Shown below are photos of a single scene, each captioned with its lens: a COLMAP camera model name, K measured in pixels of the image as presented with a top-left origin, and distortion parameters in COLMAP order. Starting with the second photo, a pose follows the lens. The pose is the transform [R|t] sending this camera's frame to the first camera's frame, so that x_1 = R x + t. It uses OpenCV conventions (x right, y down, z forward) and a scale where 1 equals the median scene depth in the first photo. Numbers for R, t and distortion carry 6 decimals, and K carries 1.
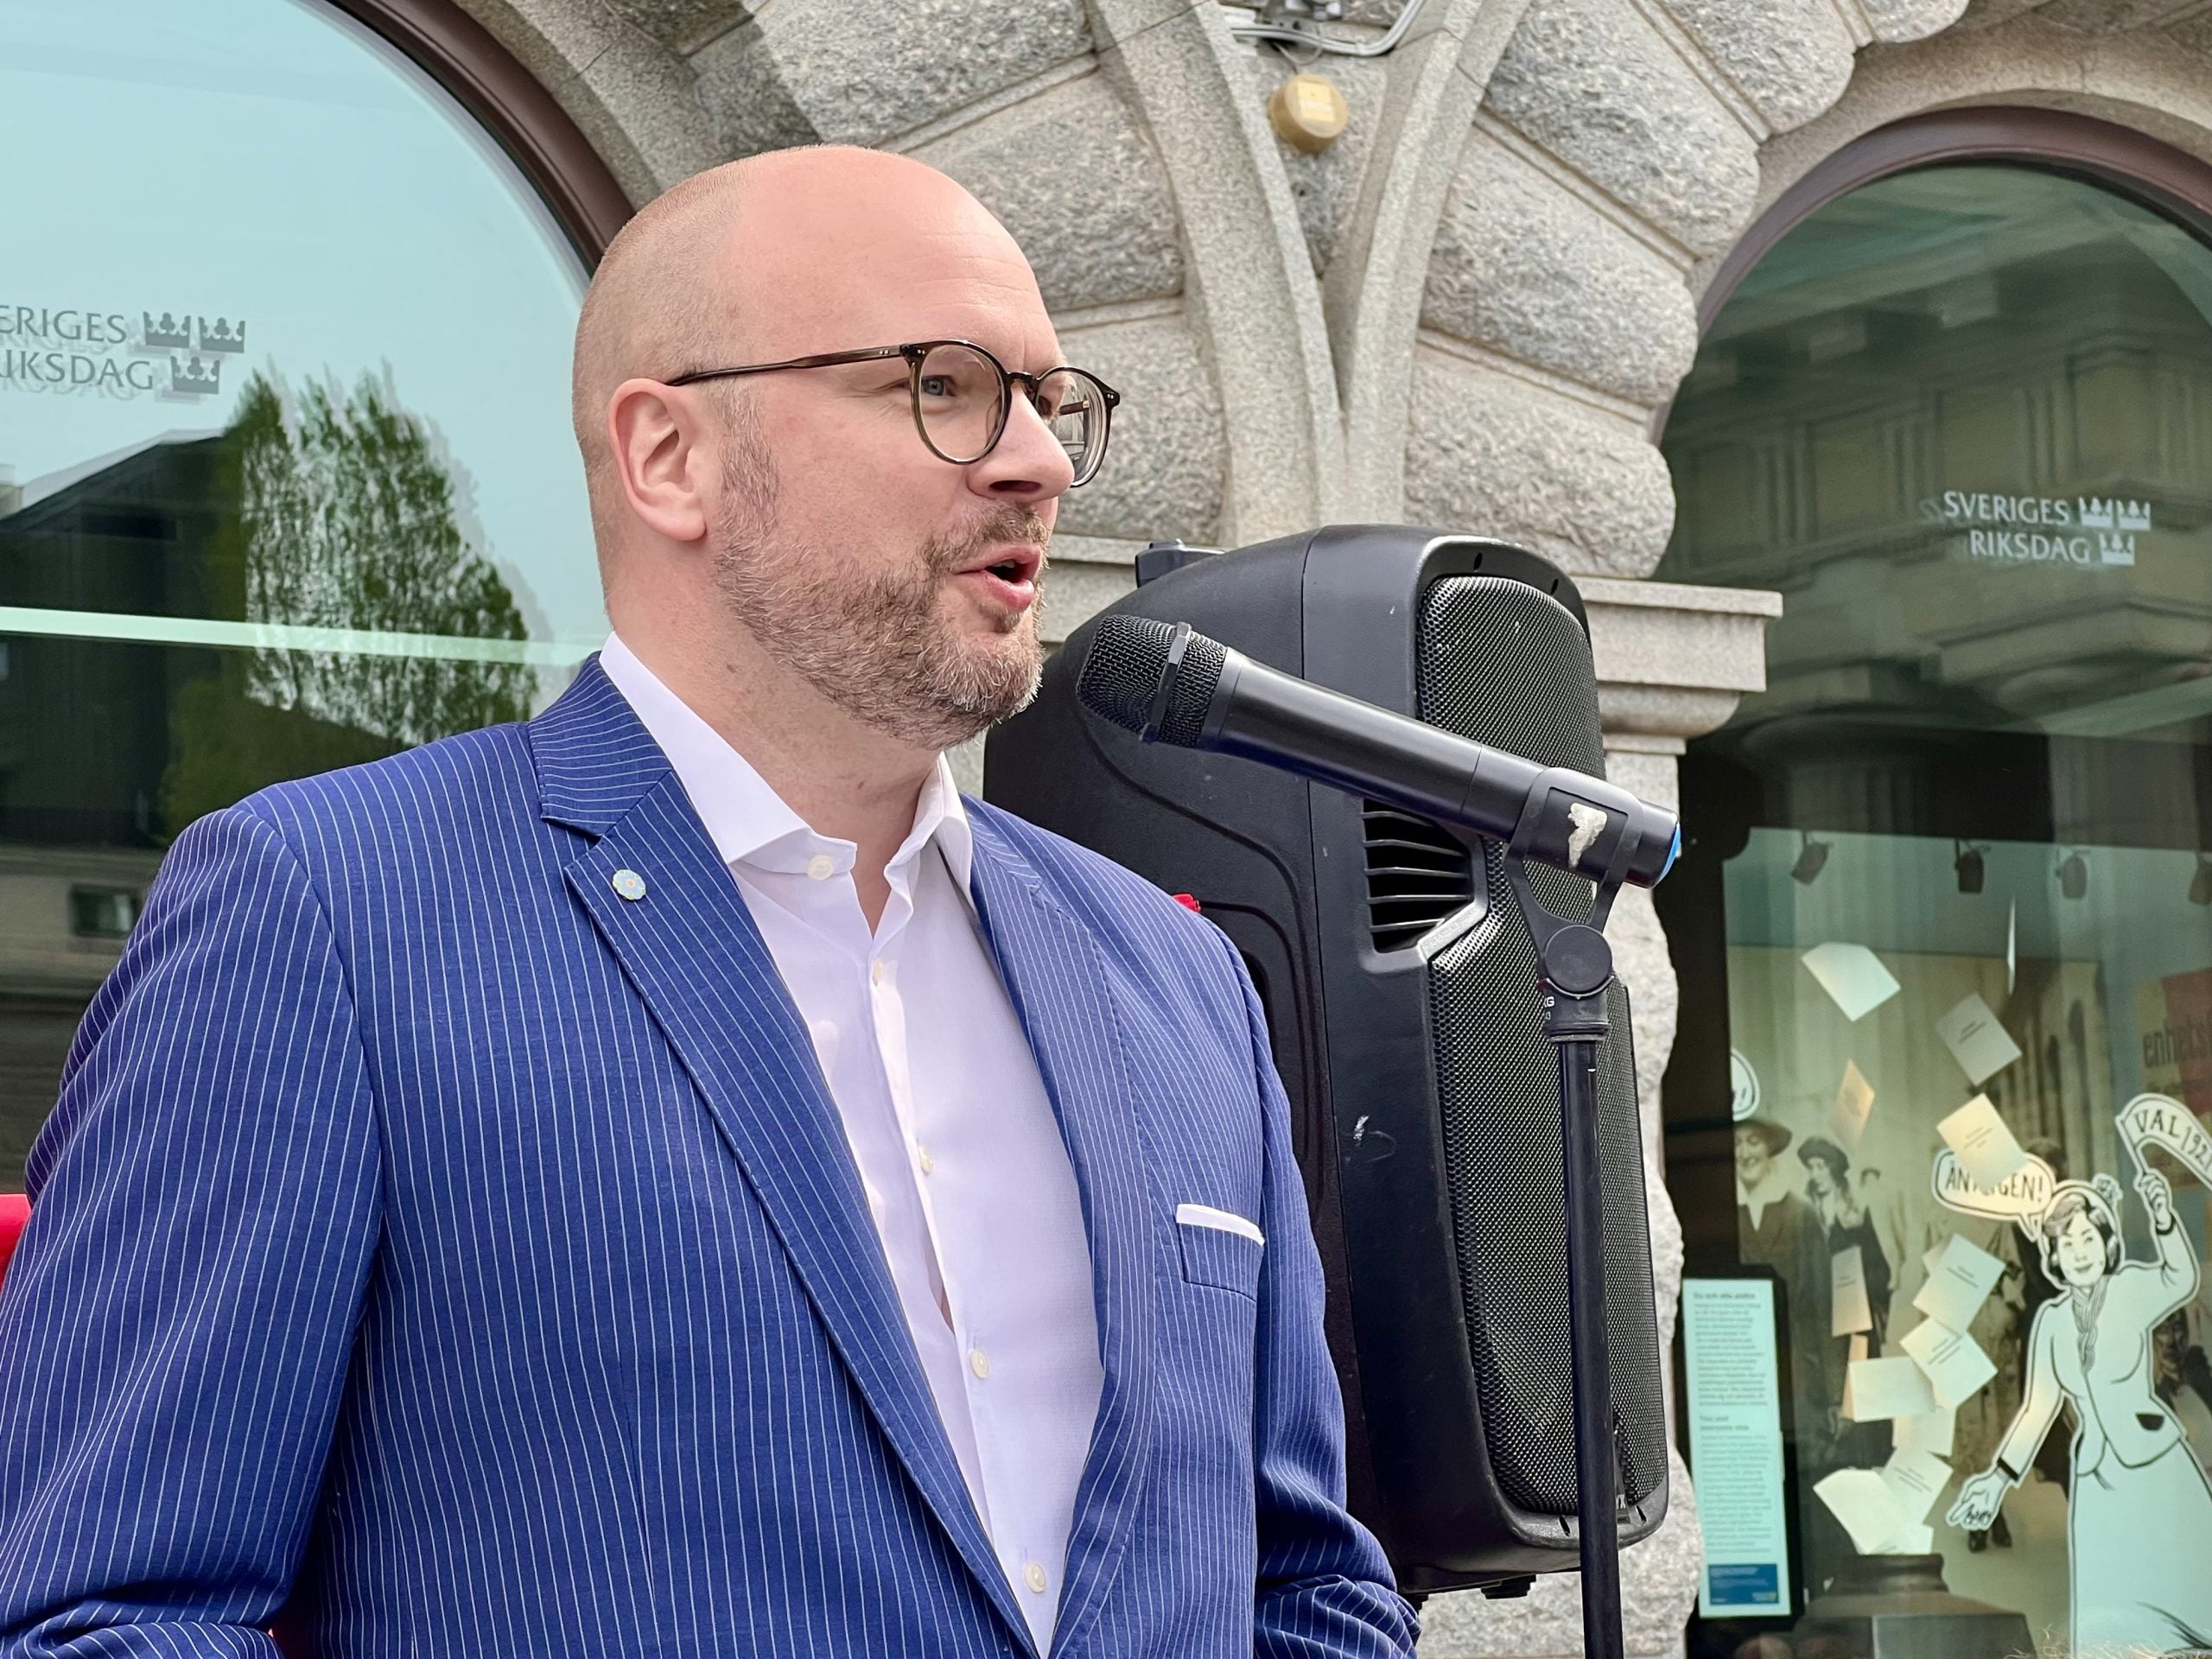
lens RADIAL K [[5493.6, 0, 1106.0], [0, 5493.6, 829.5], [0, 0, 1]] dist [-0.398763, 8.822082]
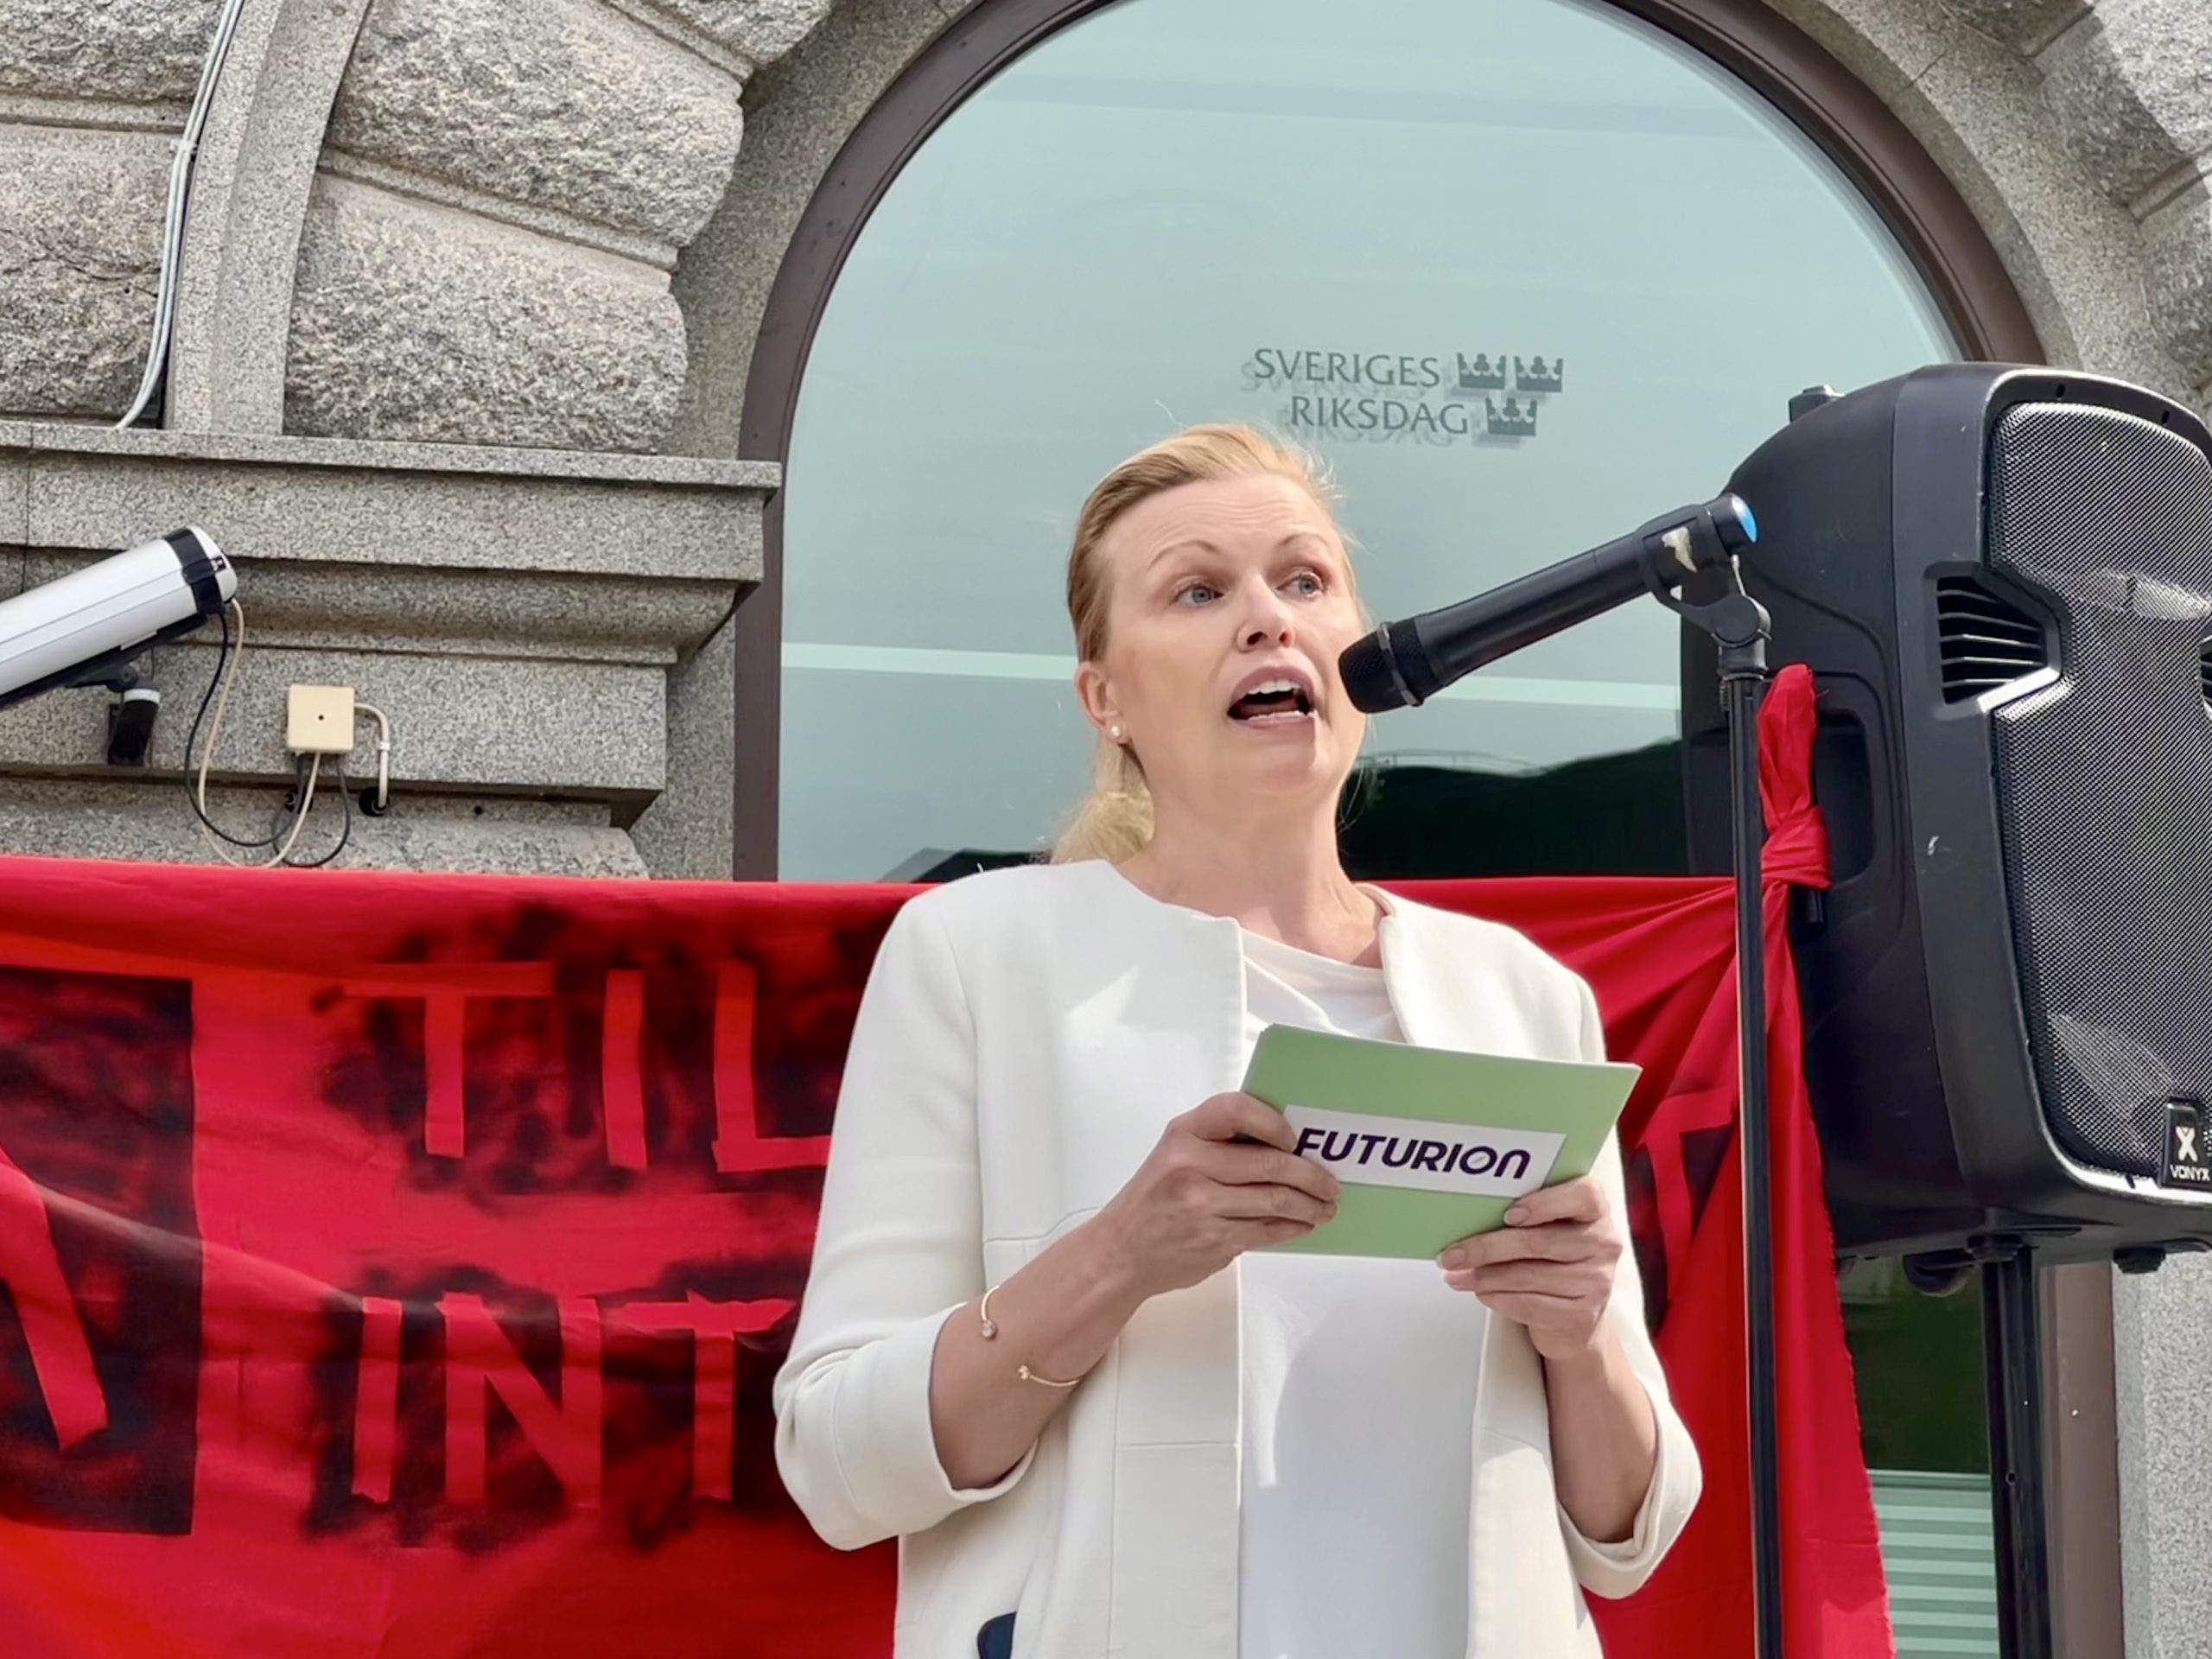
lens RADIAL K [[6955.7, 0, 1106.0], [0, 6955.7, 829.5], [0, 0, 1]] dist [-0.383844, 10.316252]
pose [[0.961054, -0.023599, -0.275352, 0.090006], [0.013105, 0.999118, -0.039890, 0.033520], [0.276050, 0.034728, 0.960516, -0.165293]]
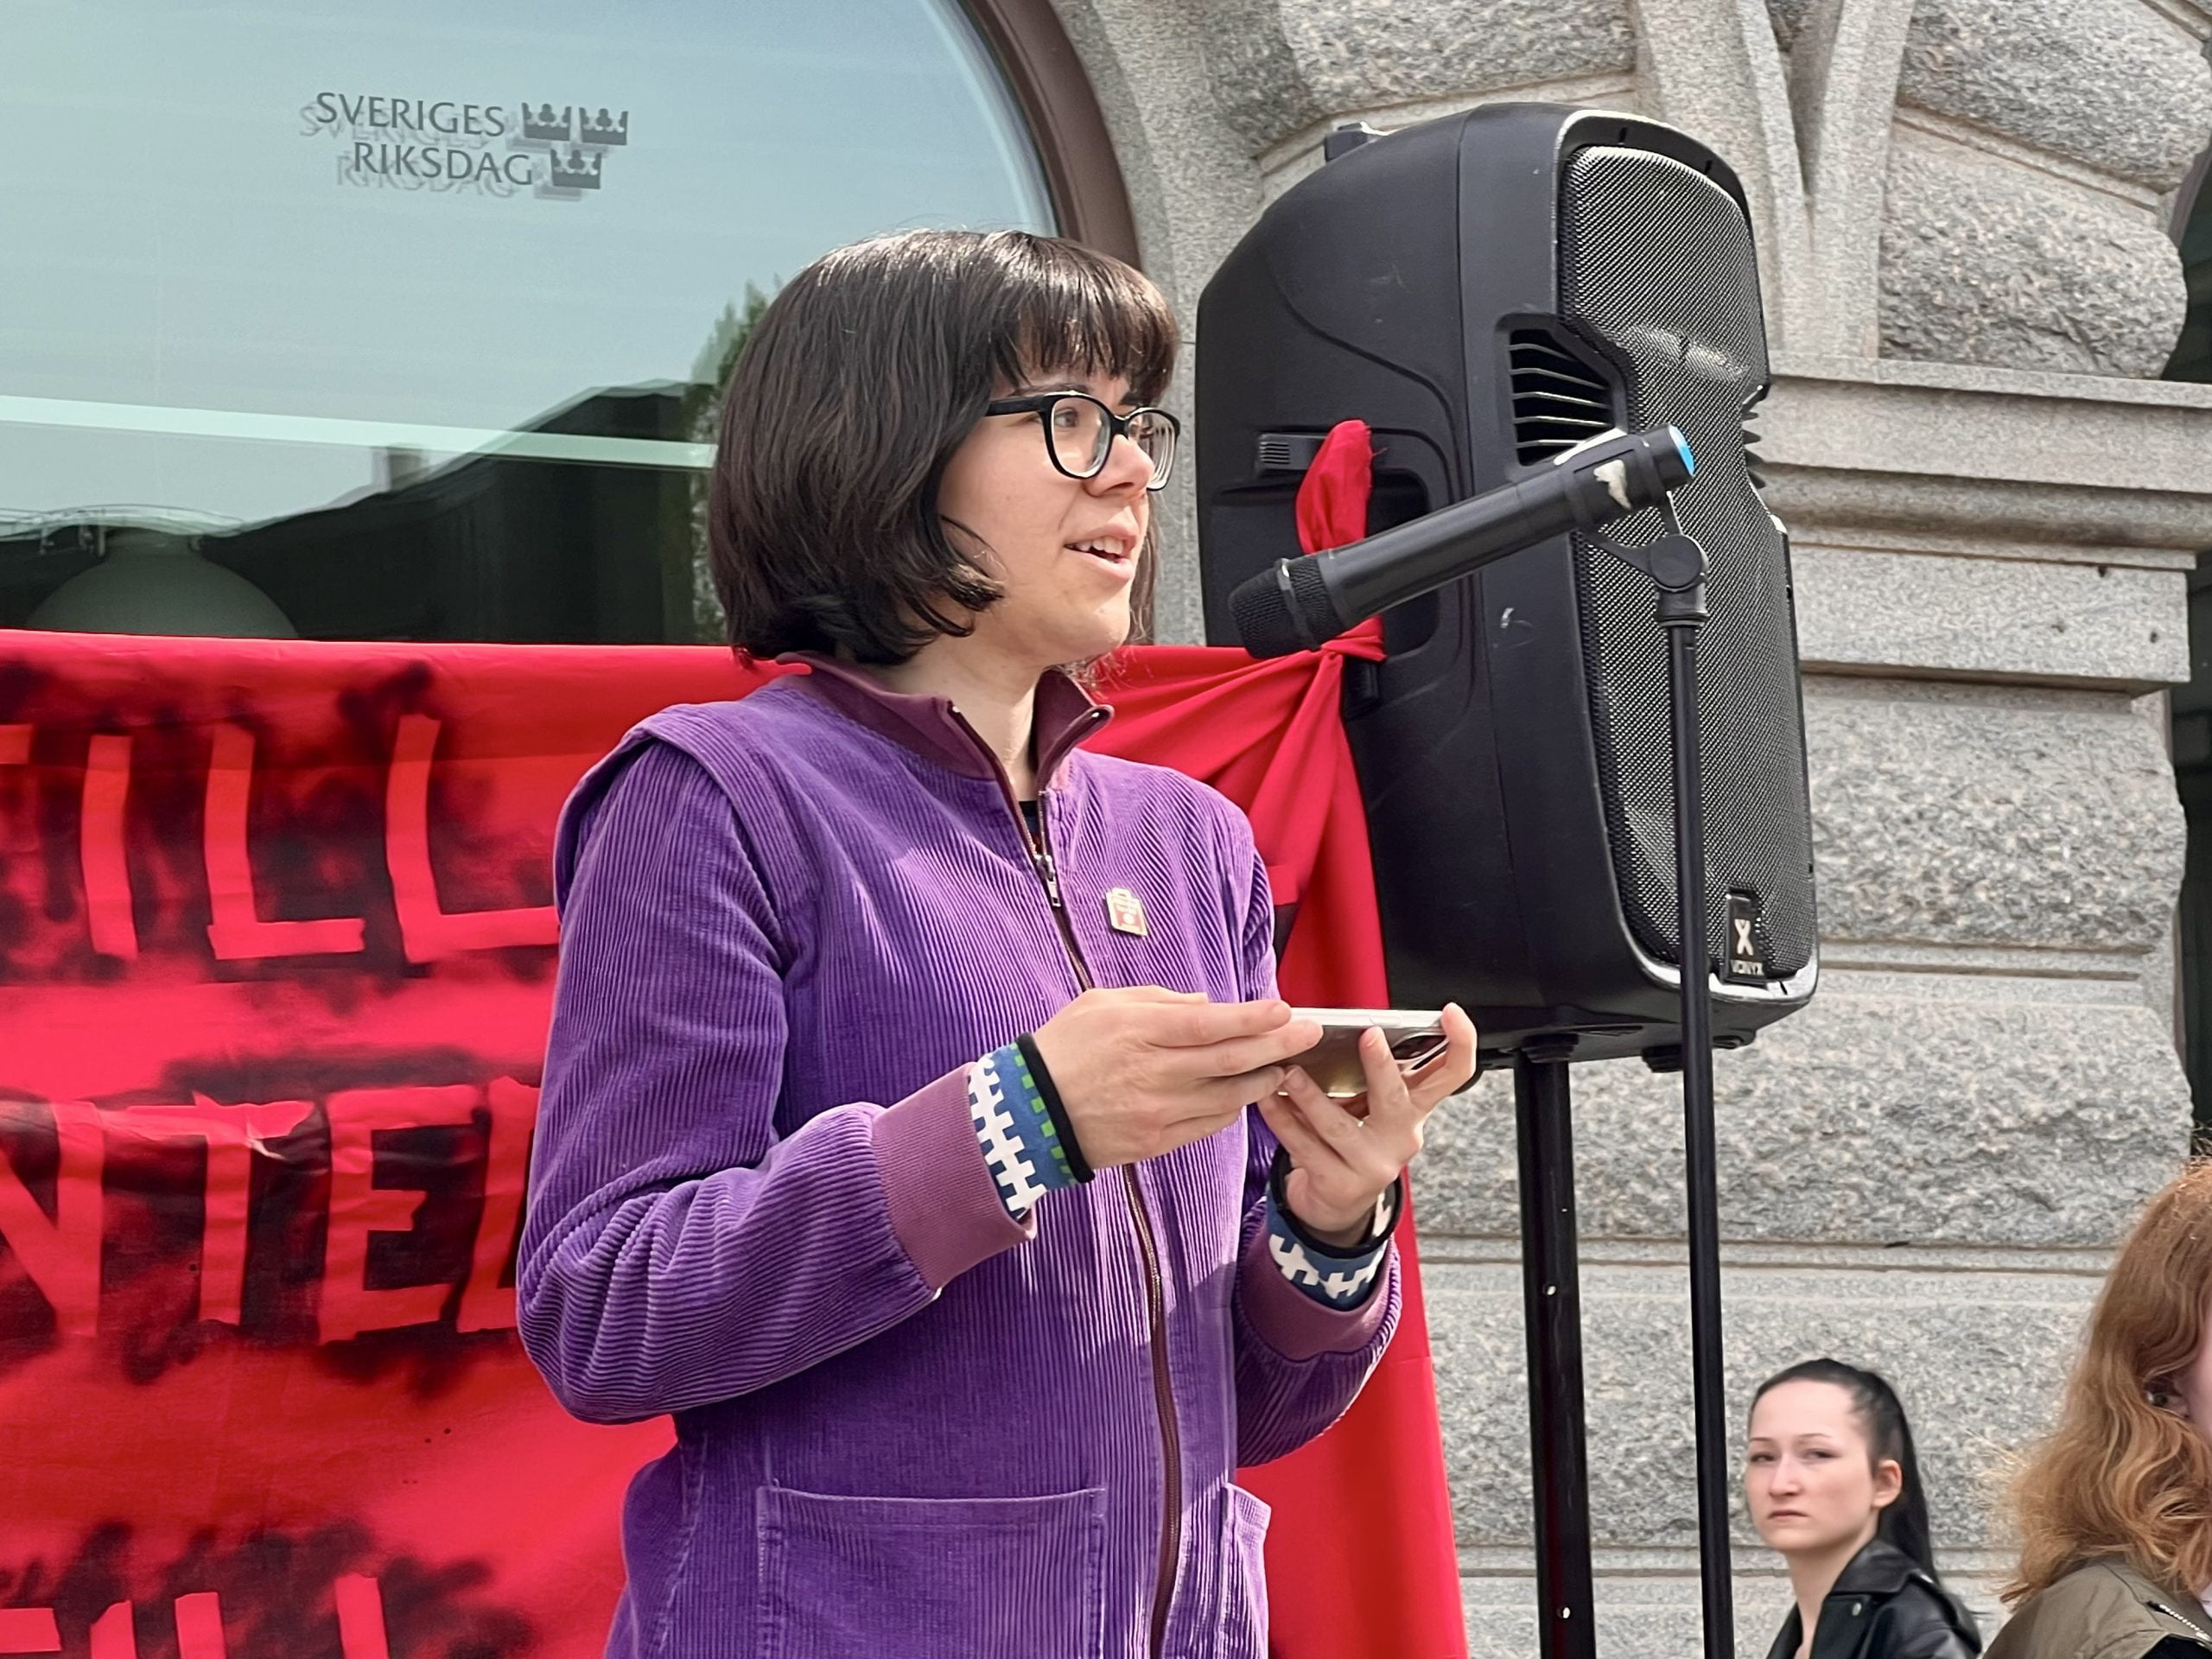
lens RADIAL K [[6640.7, 0, 1058.6], [0, 6640.7, 920.3], [0, 0, 1]] dist [-0.202183, 4.927271]
pose [[0.994967, -0.003347, -0.100144, 0.027998], [0.004581, 0.999916, 0.012090, 0.030560], [0.100095, -0.012488, 0.994900, -0.119078]]
